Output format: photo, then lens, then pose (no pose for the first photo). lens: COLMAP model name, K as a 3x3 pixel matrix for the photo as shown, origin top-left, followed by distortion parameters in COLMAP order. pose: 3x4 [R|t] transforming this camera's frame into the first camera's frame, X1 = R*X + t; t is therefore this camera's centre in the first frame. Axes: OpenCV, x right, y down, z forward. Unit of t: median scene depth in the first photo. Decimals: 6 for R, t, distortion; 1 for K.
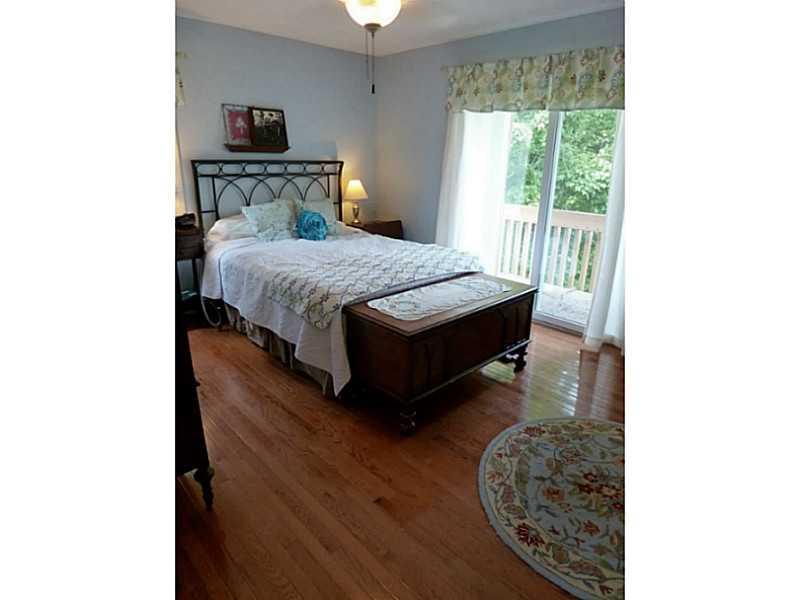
lens RADIAL K [[438.0, 0, 393.0], [0, 438.0, 278.5], [0, 0, 1]] dist [0.000143, -0.000035]
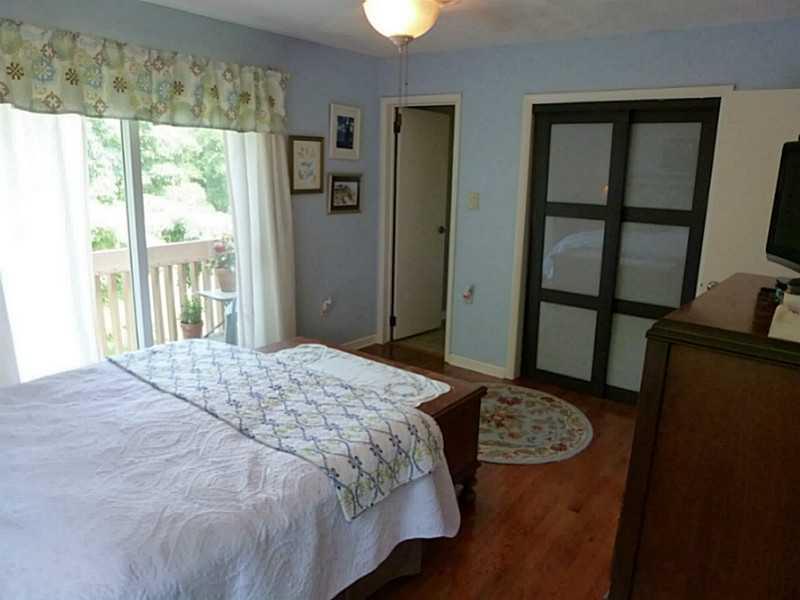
lens RADIAL K [[569.9, 0, 400.5], [0, 569.9, 302.7], [0, 0, 1]] dist [-0.047854, -0.001759]
pose [[-0.150501, -0.242885, 0.958309, -0.746716], [0.252909, 0.927634, 0.274829, -0.295506], [-0.955712, 0.283728, -0.078182, 0.868667]]
